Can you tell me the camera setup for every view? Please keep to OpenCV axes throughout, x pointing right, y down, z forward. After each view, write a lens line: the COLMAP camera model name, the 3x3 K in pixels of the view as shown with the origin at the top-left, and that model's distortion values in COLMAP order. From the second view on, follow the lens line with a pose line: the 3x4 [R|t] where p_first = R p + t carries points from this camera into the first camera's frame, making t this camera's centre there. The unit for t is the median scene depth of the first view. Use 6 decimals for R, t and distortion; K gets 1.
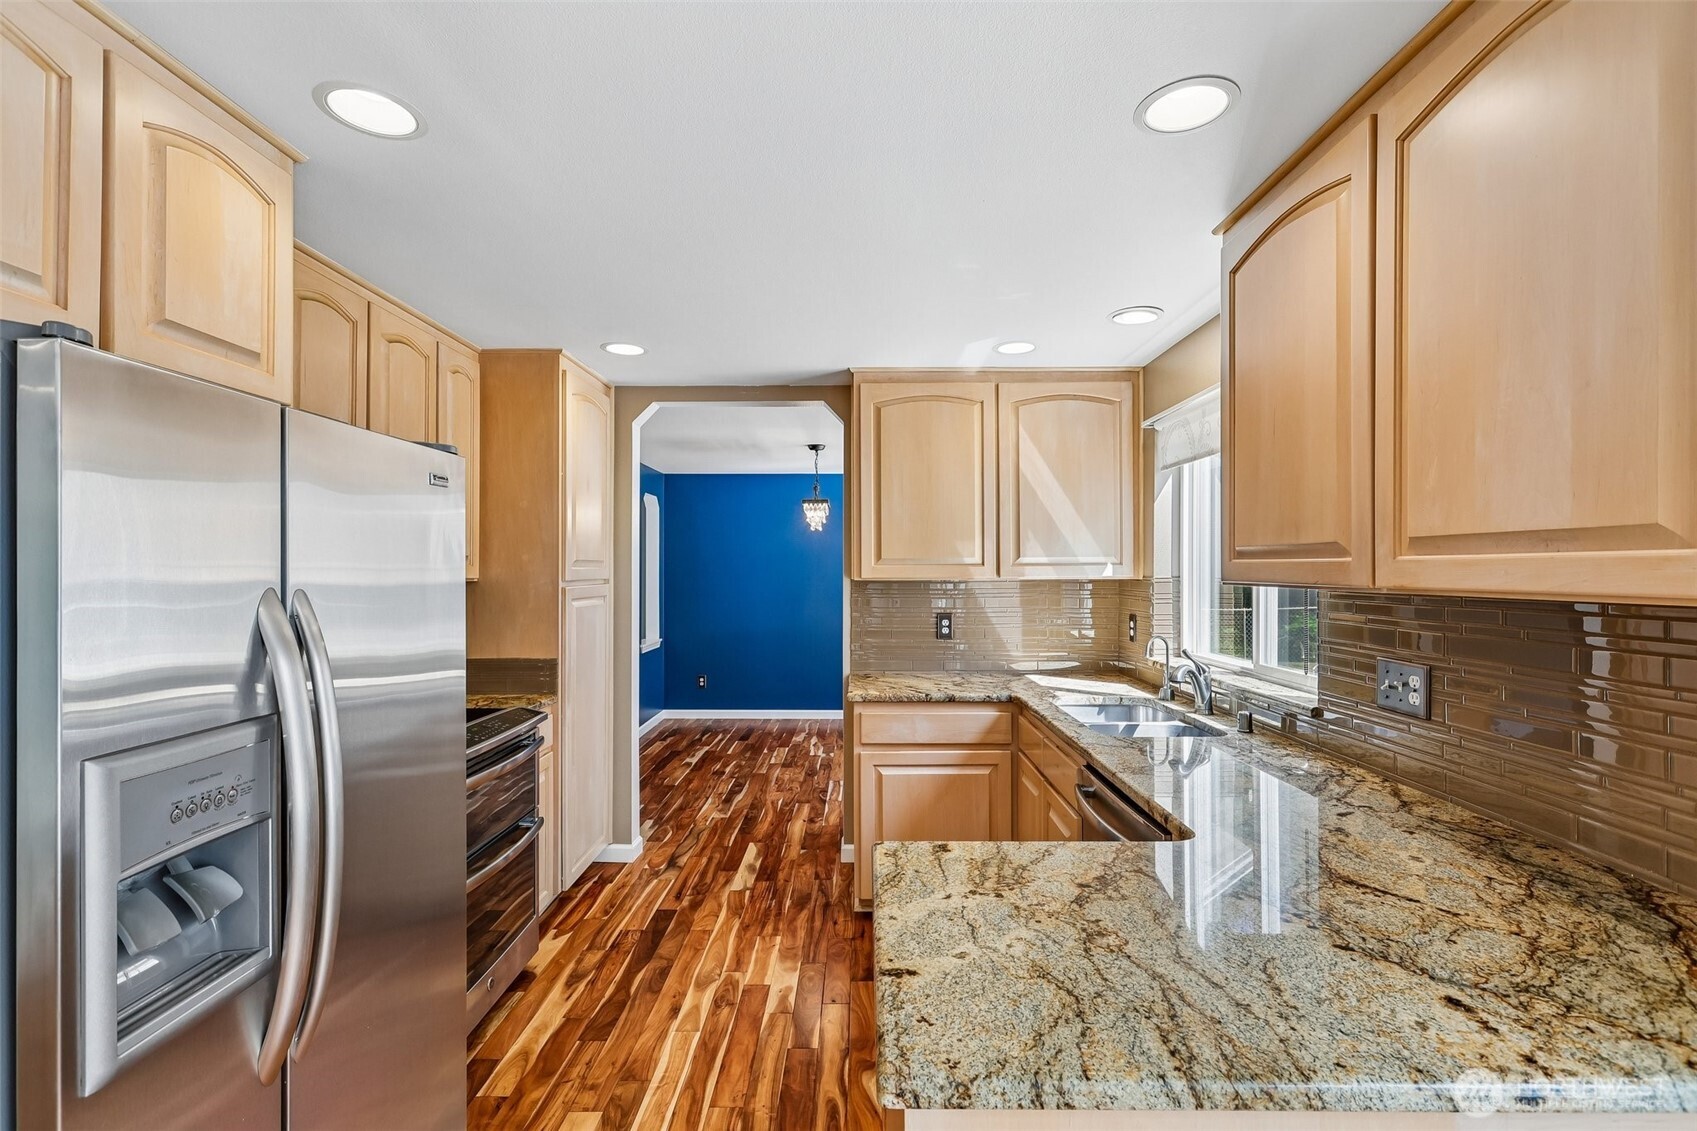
lens RADIAL K [[767.2, 0, 848.5], [0, 767.2, 565.5], [0, 0, 1]] dist [-0.018844, 0.000045]
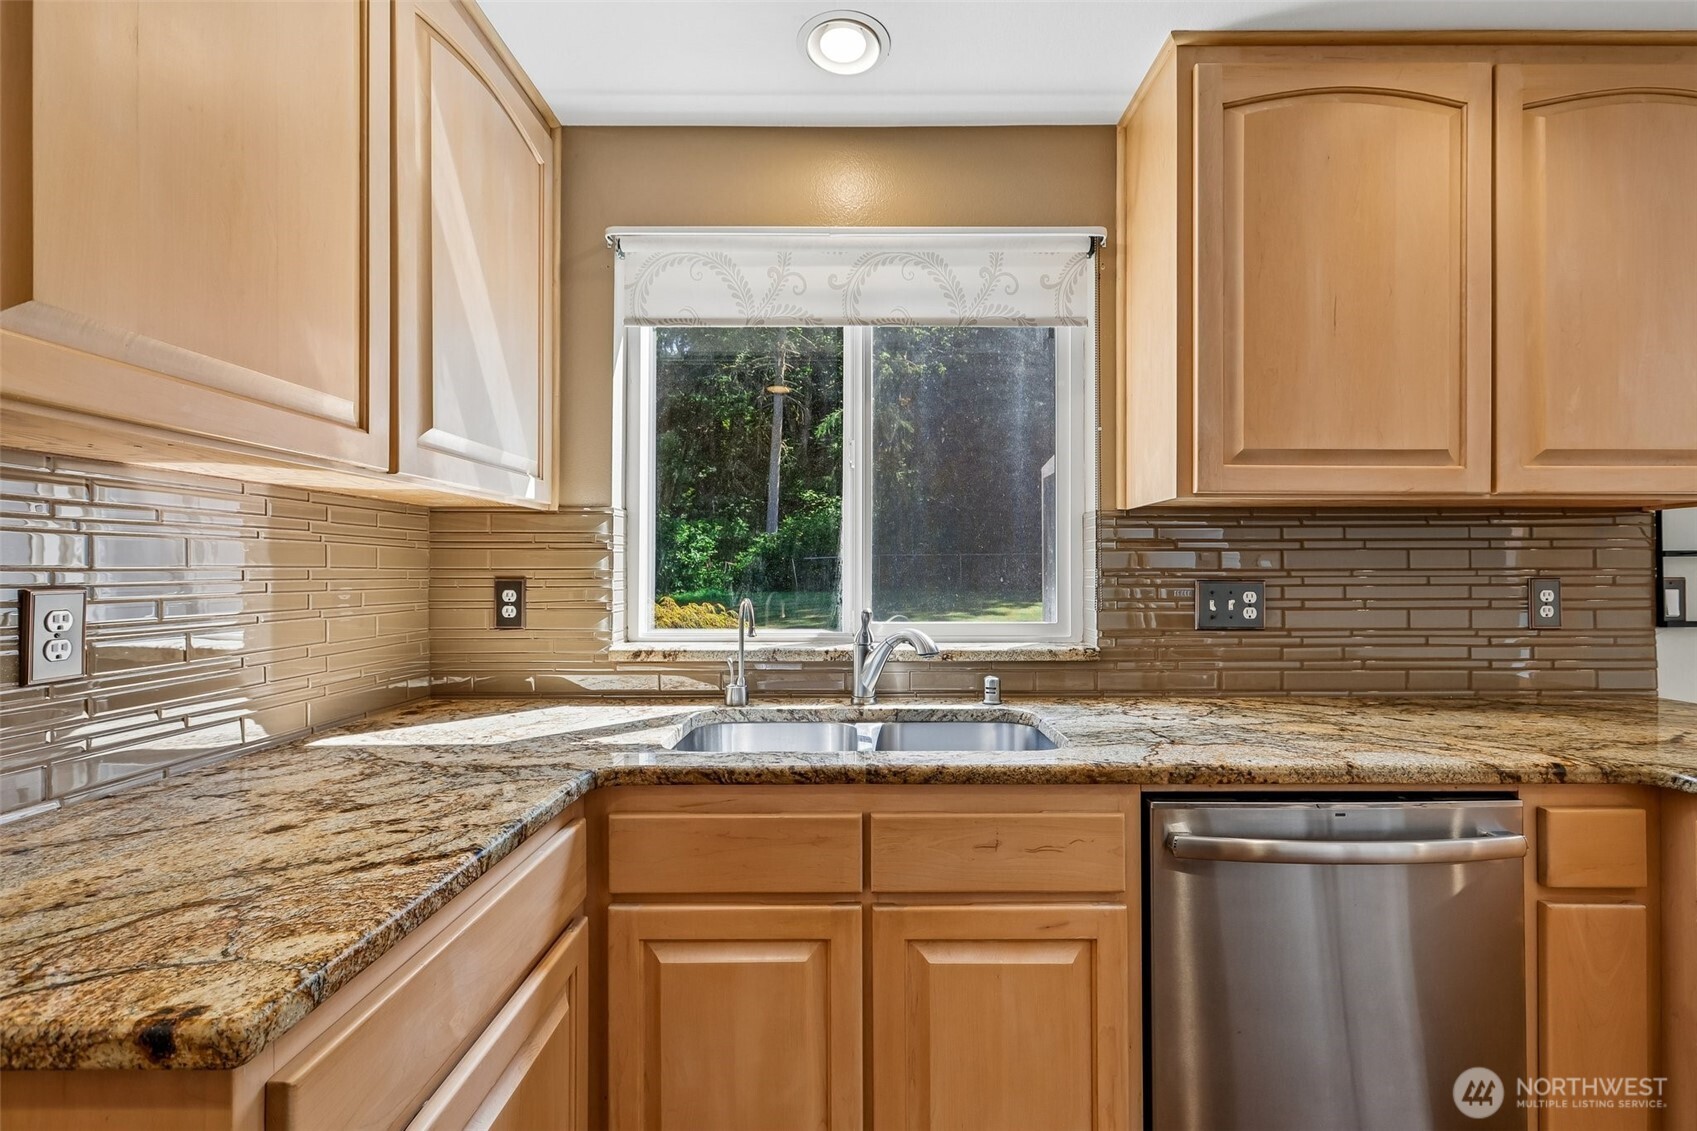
lens RADIAL K [[750.0, 0, 858.5], [0, 750.0, 566.5], [0, 0, 1]] dist [0.000322, 0.000606]
pose [[-0.012896, 0.002540, 0.999914, -0.152546], [-0.006473, 0.999976, -0.002624, 0.056649], [-0.999896, -0.006506, -0.012880, 0.767857]]
